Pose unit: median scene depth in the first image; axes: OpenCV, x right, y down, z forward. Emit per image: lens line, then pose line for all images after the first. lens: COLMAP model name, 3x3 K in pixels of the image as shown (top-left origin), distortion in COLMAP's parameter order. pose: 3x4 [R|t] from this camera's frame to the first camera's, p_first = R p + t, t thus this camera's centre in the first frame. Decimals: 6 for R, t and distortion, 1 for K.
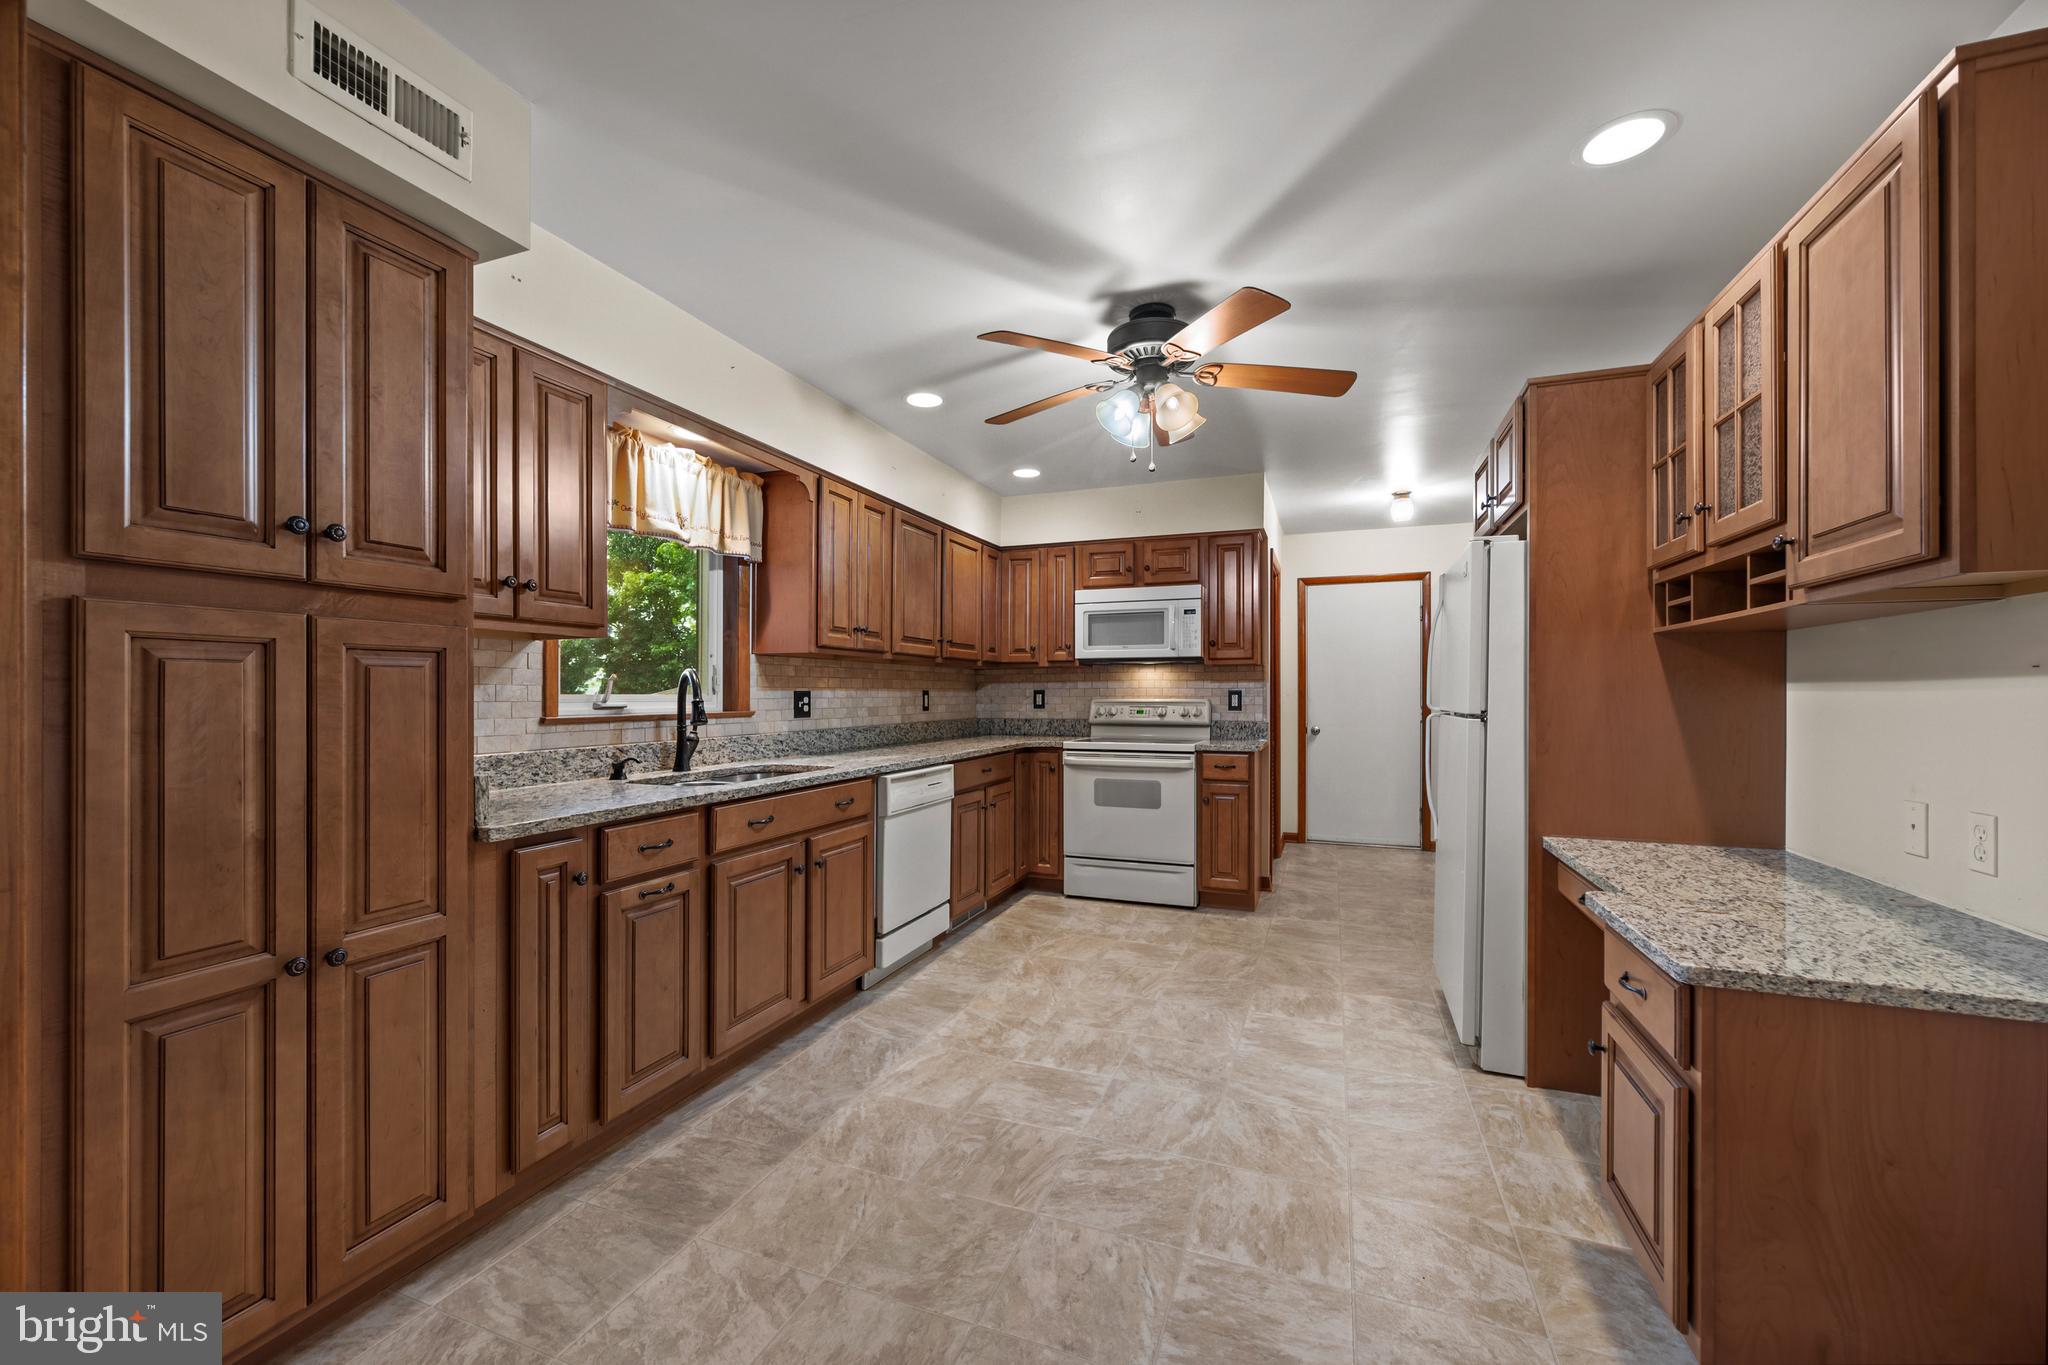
lens RADIAL K [[795.3, 0, 994.5], [0, 795.3, 689.3], [0, 0, 1]] dist [-0.002542, -0.000239]
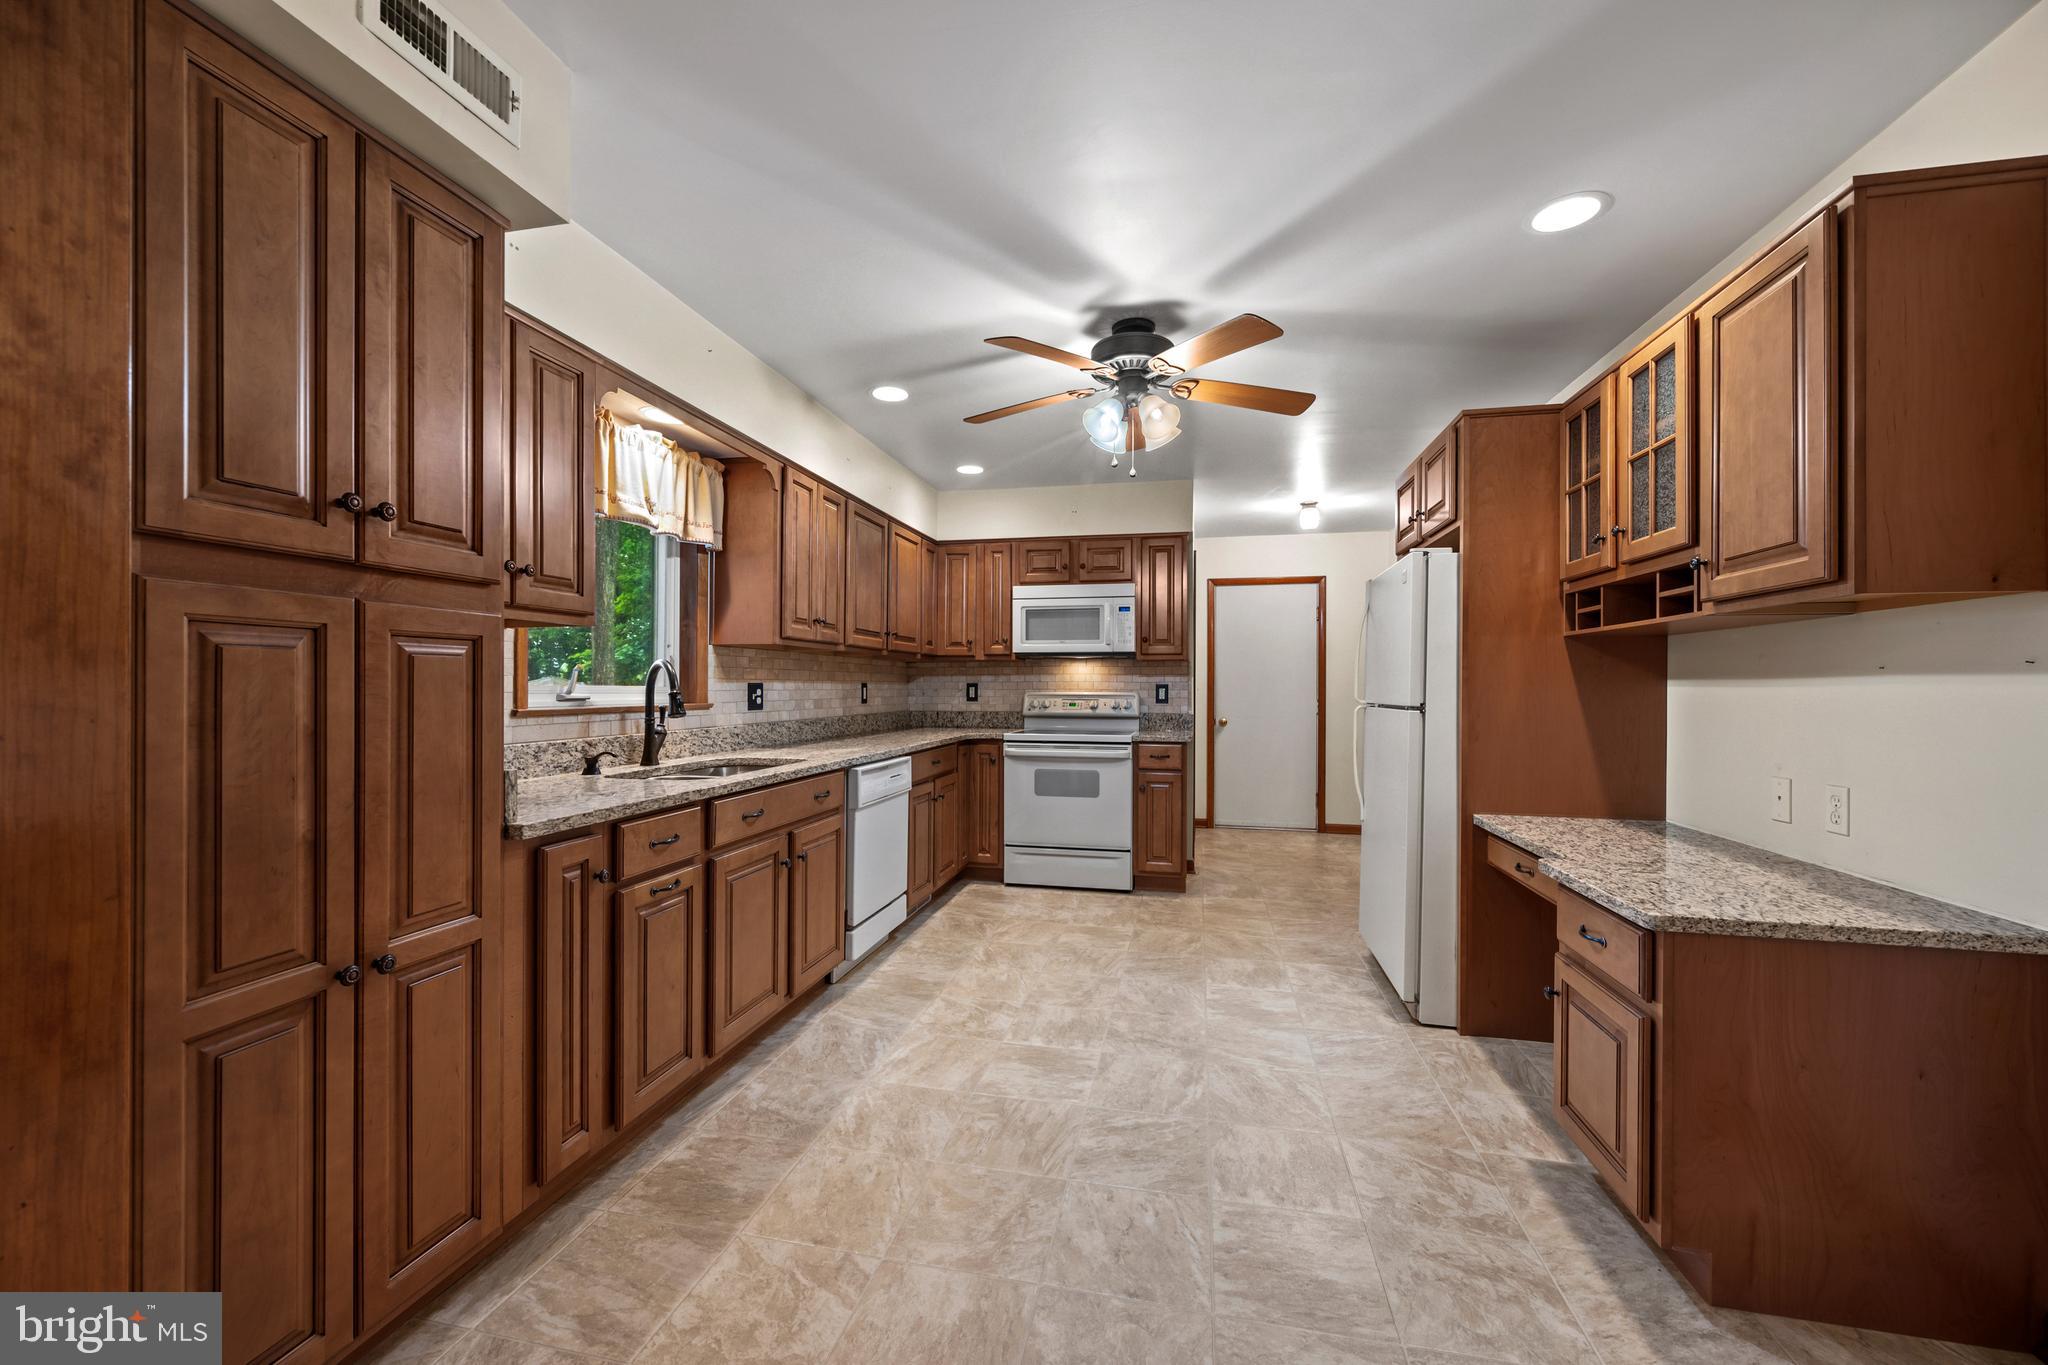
lens RADIAL K [[795.3, 0, 992.4], [0, 795.3, 682.5], [0, 0, 1]] dist [-0.002542, -0.000239]
pose [[0.988847, 0.004506, 0.148870, -0.165803], [-0.004503, 0.999990, -0.000357, 0.000872], [-0.148870, -0.000318, 0.988857, -0.021695]]
